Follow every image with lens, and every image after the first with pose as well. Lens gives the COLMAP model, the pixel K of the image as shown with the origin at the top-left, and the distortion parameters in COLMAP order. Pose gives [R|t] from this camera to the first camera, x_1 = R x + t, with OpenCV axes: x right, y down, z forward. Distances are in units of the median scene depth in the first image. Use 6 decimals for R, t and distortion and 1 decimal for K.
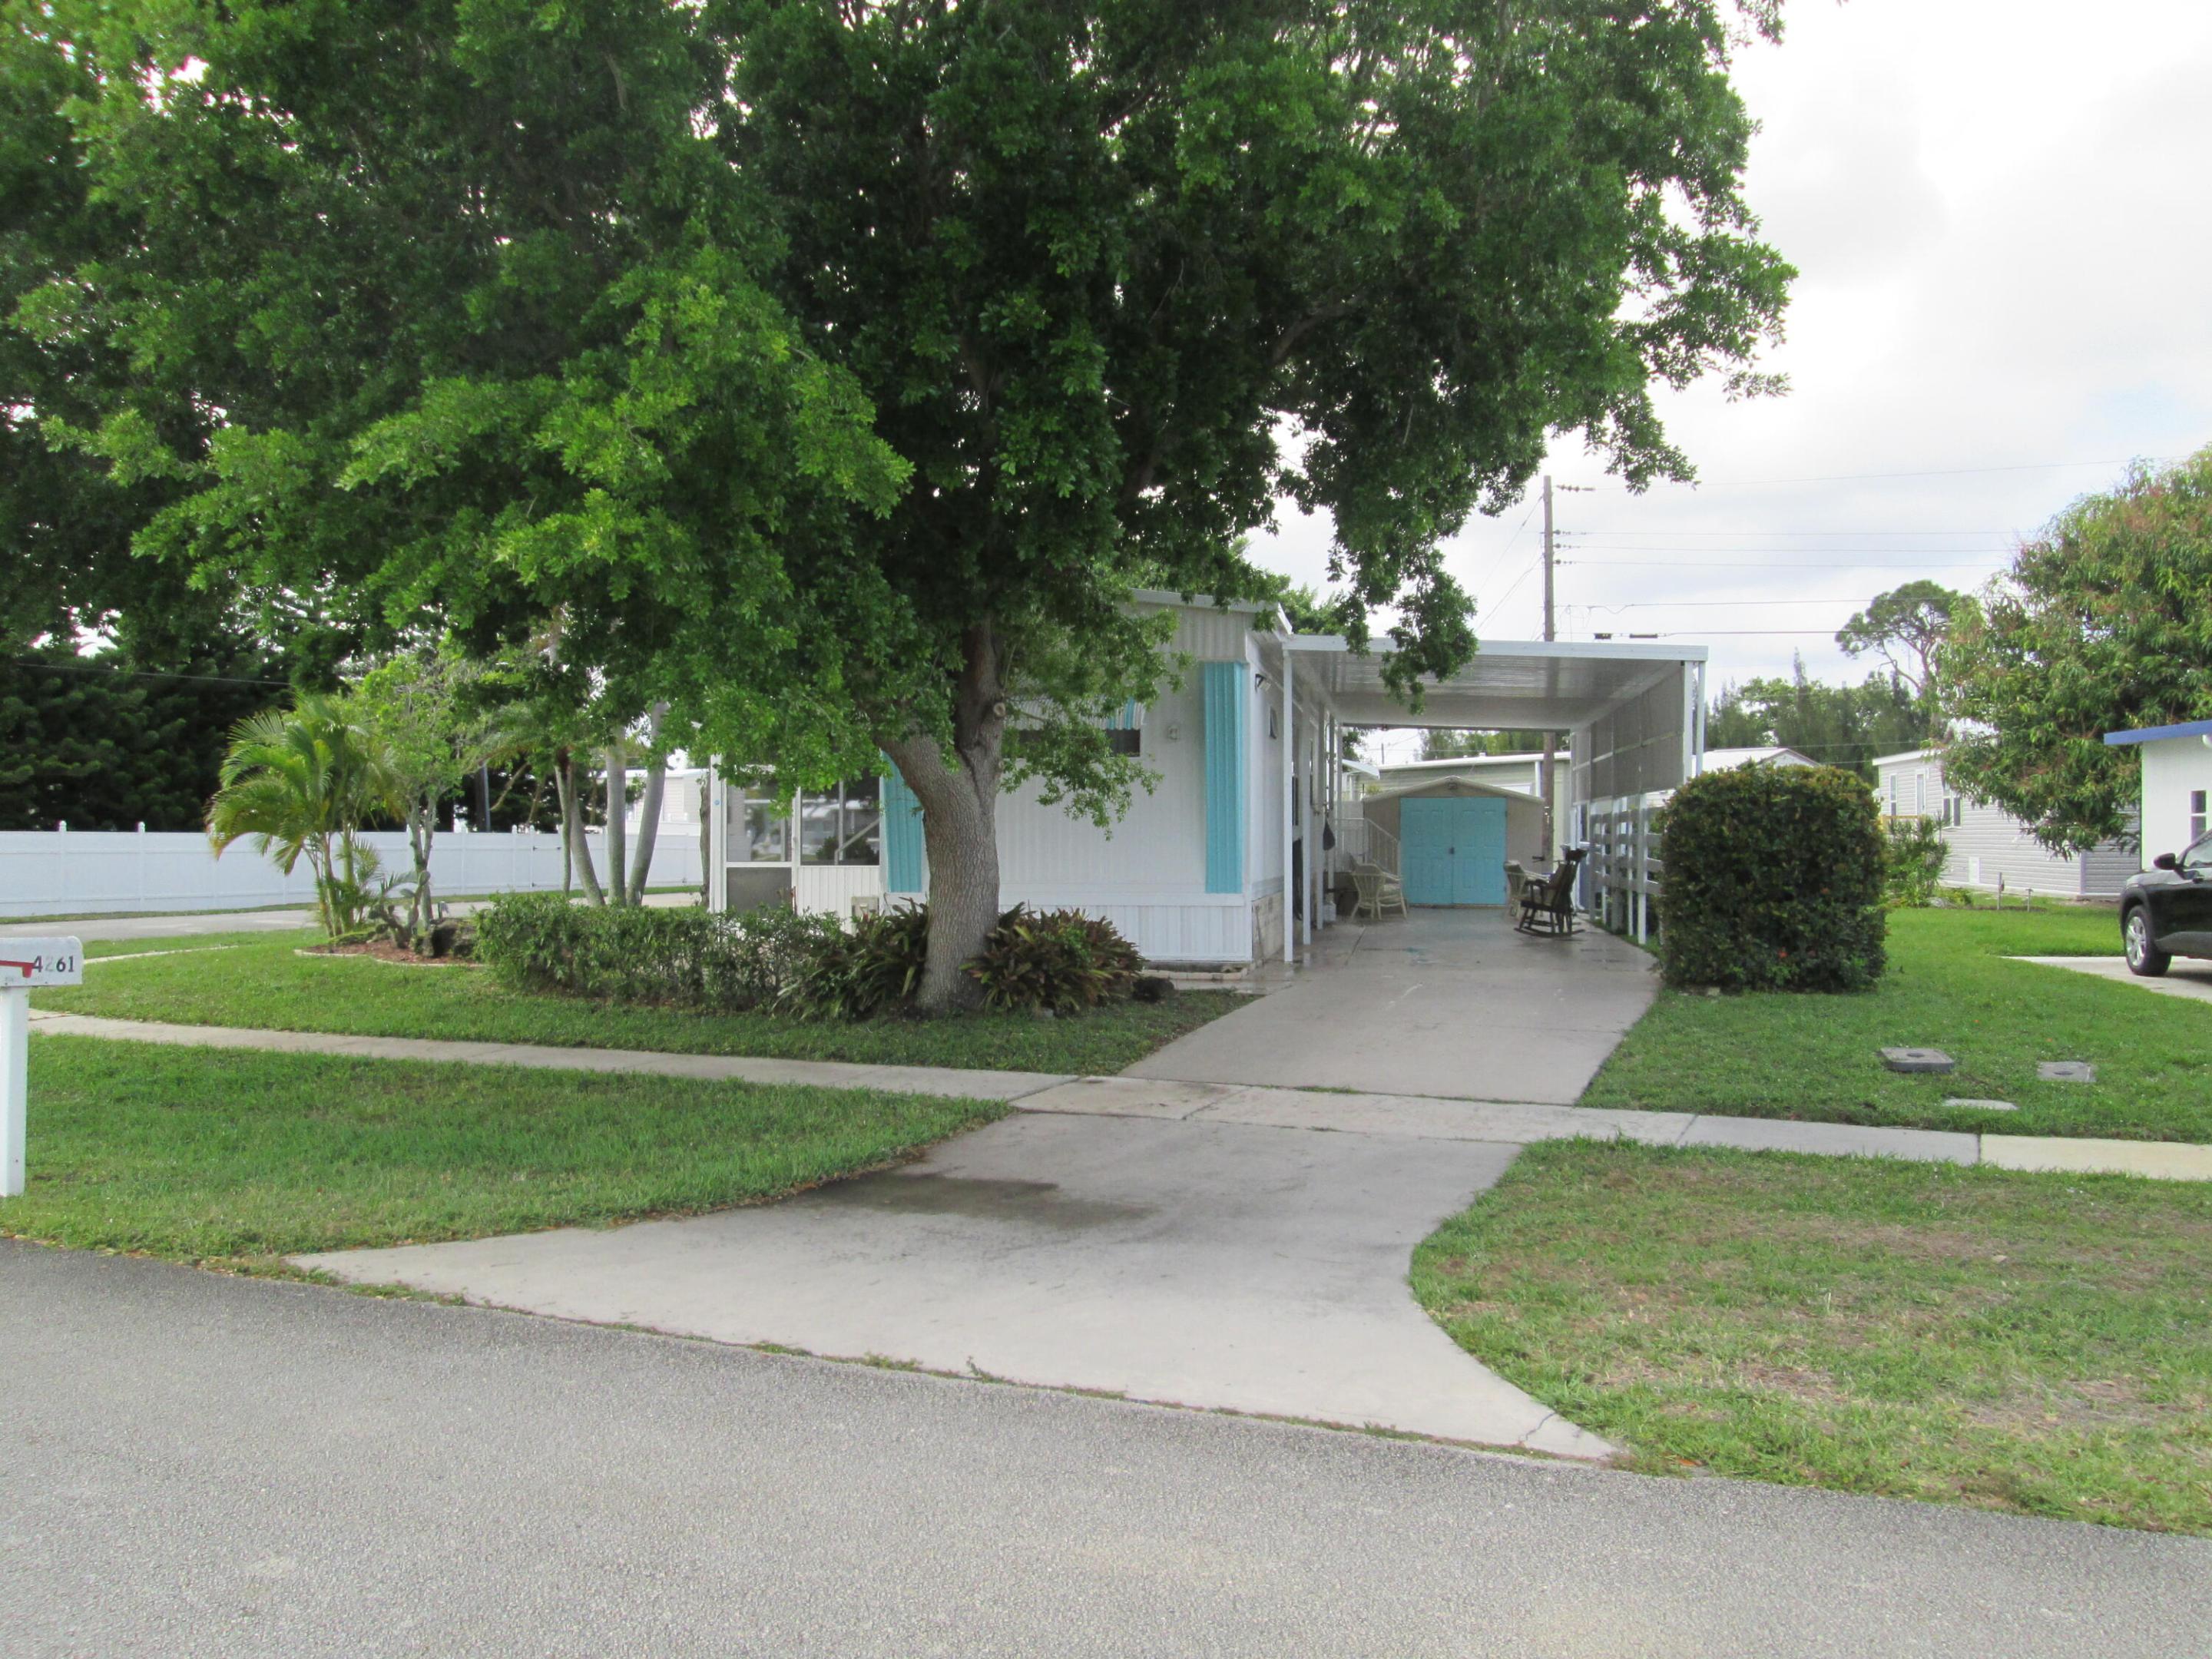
lens RADIAL K [[1851.2, 0, 1111.4], [0, 1851.2, 815.6], [0, 0, 1]] dist [-0.035240, 0.018298]
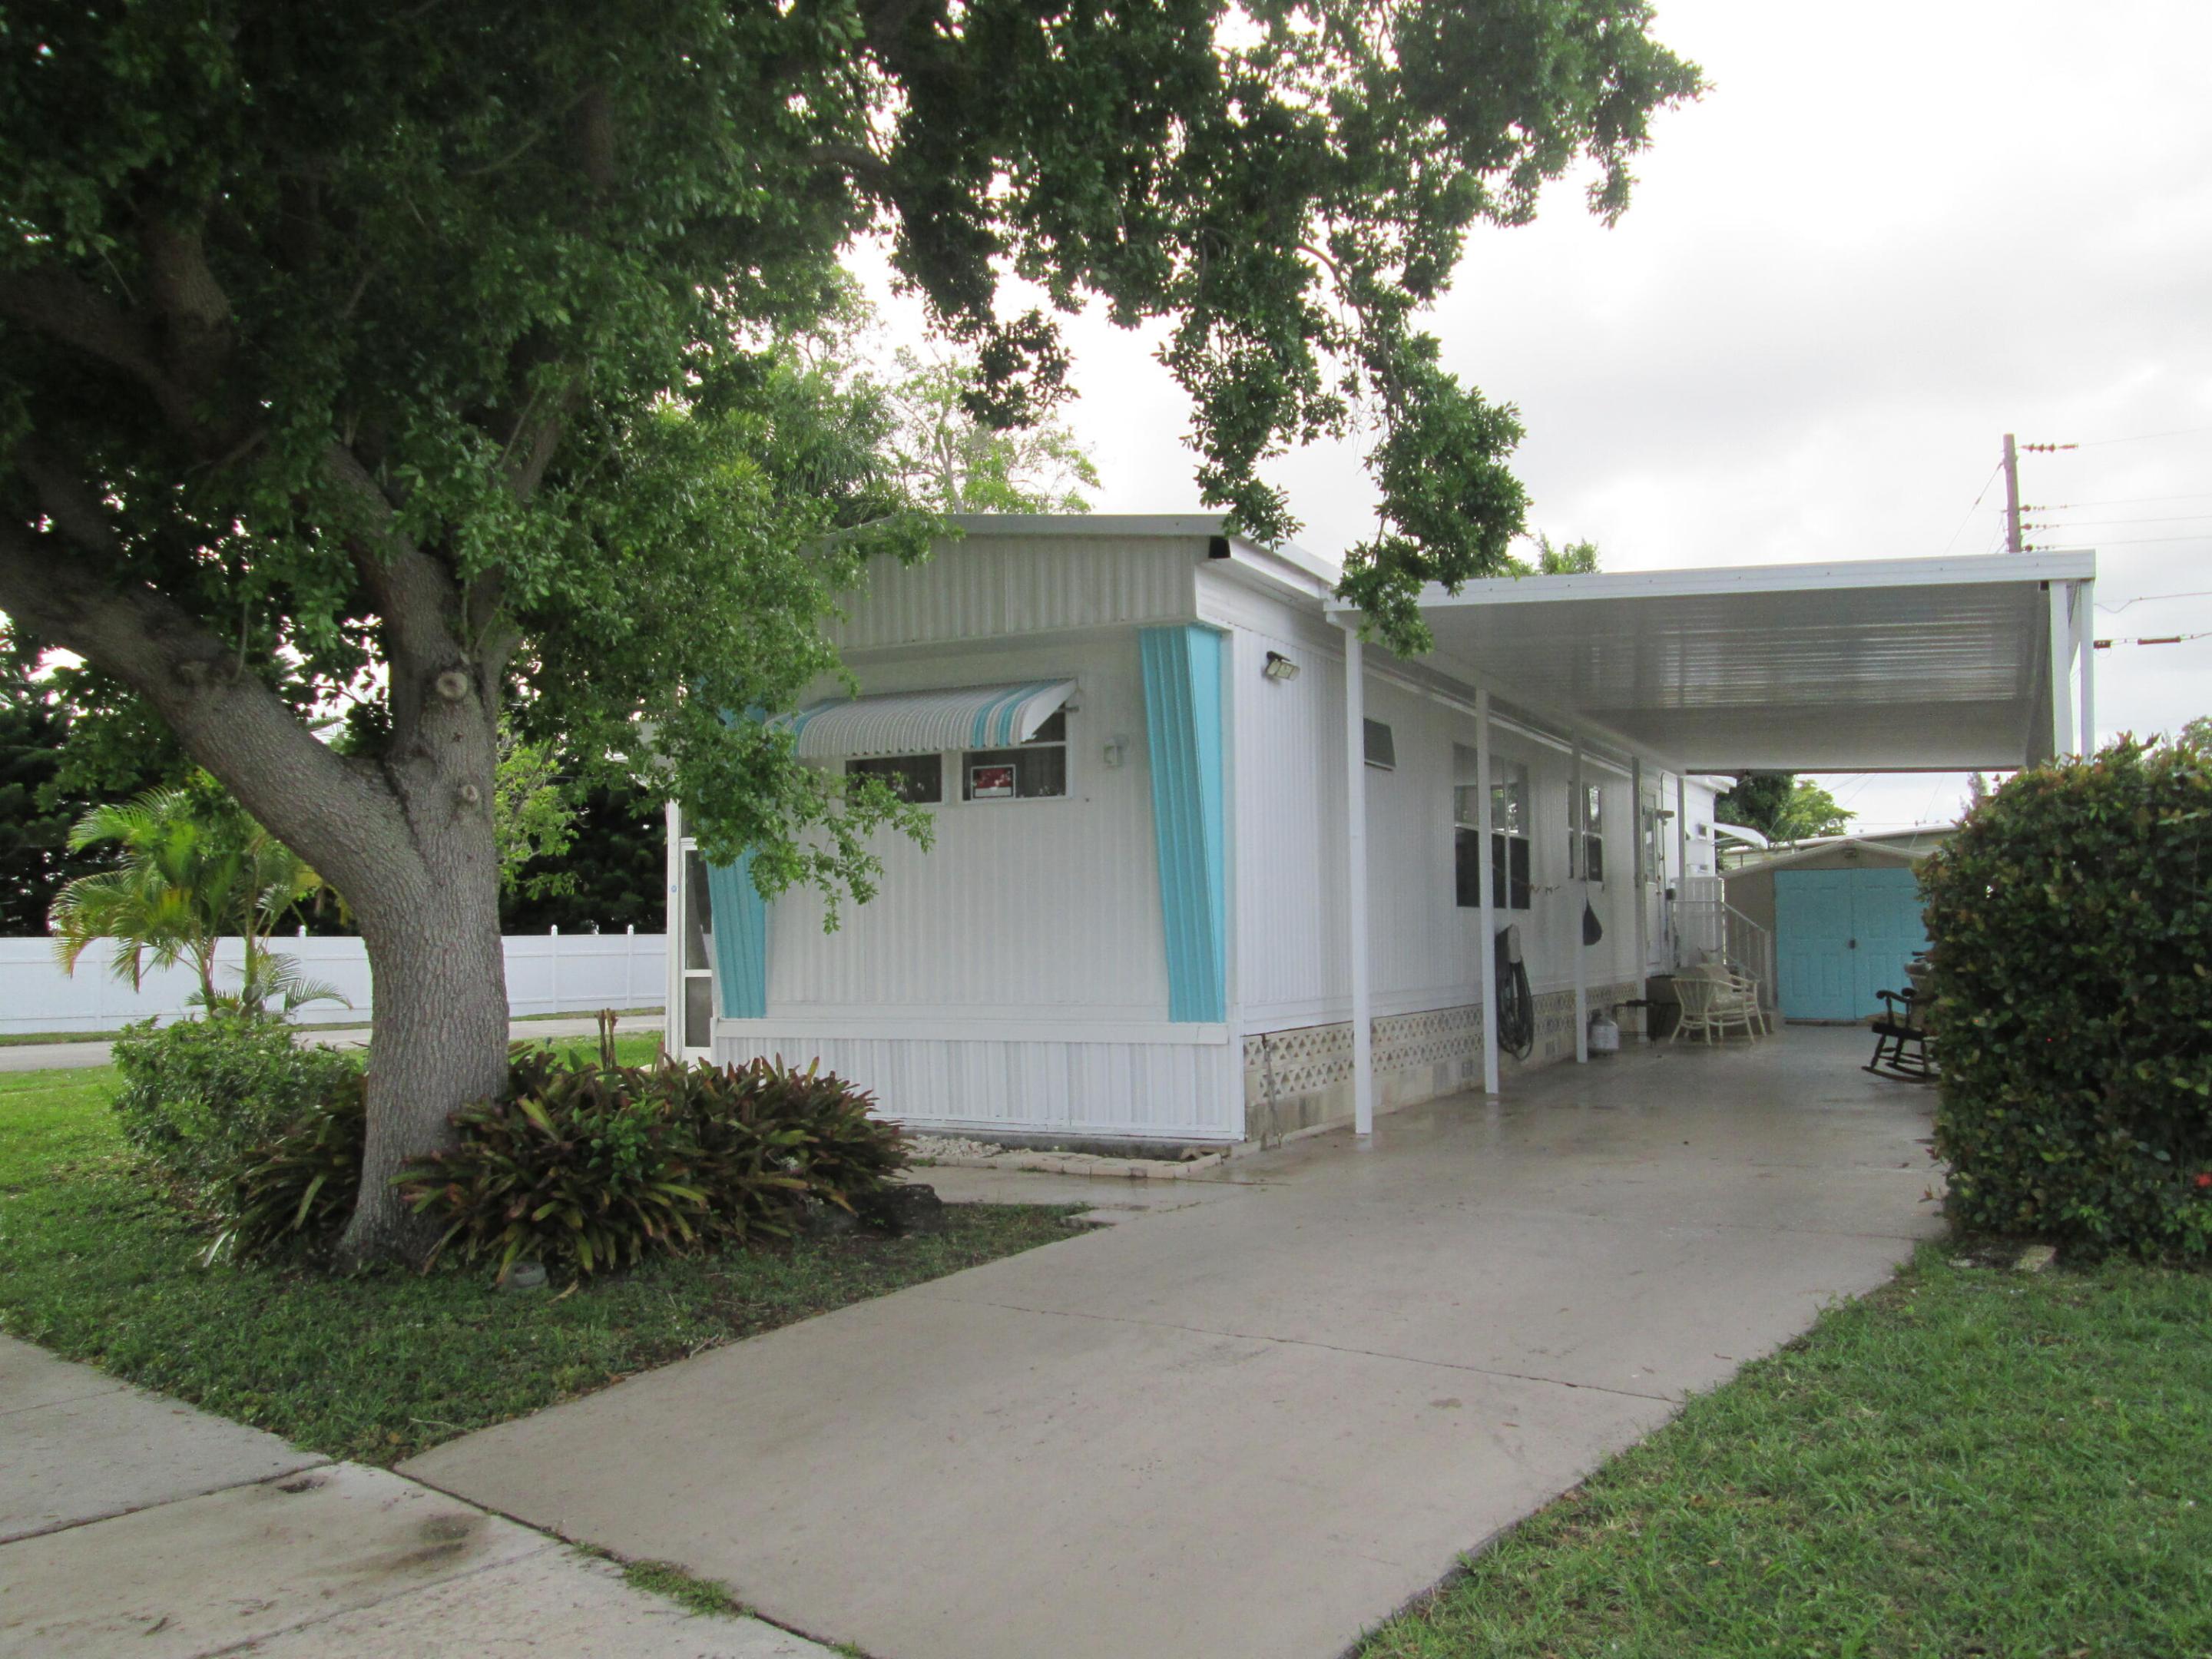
lens RADIAL K [[1842.6, 0, 1106.0], [0, 1842.6, 829.5], [0, 0, 1]] dist [-0.031678, 0.015202]
pose [[0.957585, -0.028747, -0.286714, 0.231333], [0.015378, 0.998692, -0.048770, 0.010148], [0.287741, 0.042293, 0.956774, 0.490235]]
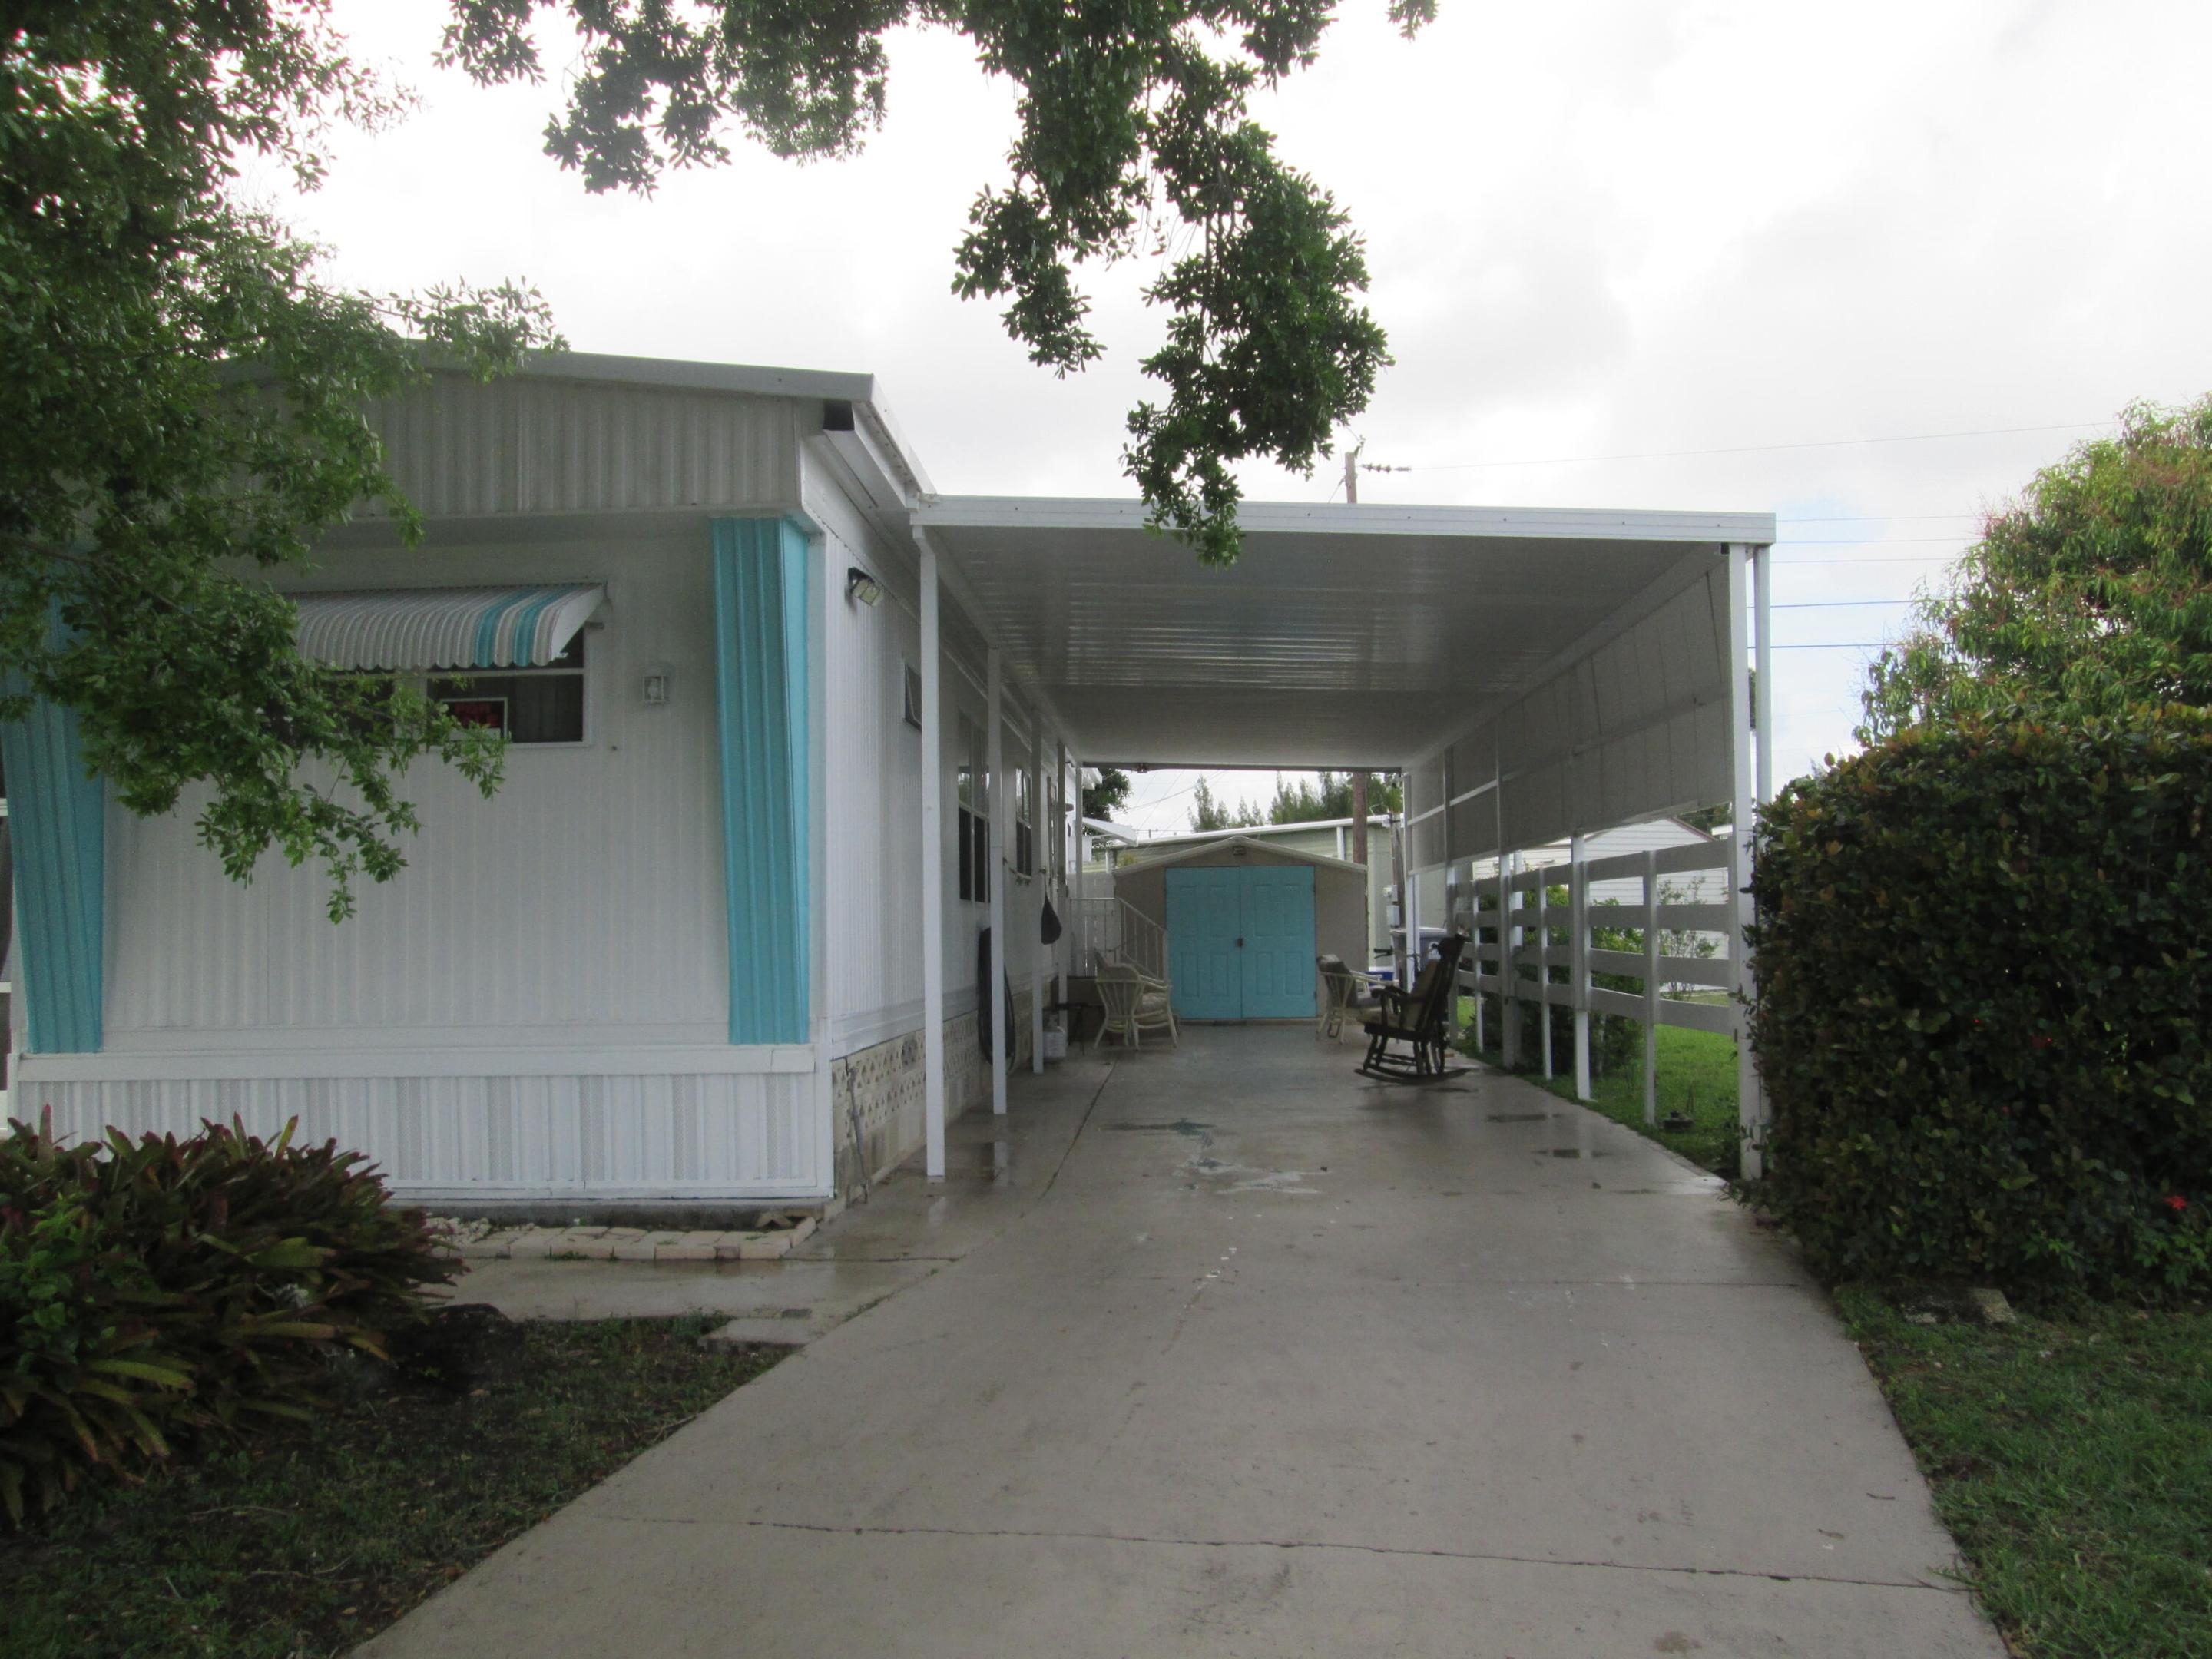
lens RADIAL K [[1851.2, 0, 1111.4], [0, 1851.2, 815.6], [0, 0, 1]] dist [-0.035240, 0.018298]
pose [[0.992343, -0.008097, 0.123247, 0.100552], [0.014528, 0.998574, -0.051373, 0.012641], [-0.122655, 0.052770, 0.991045, 0.622758]]
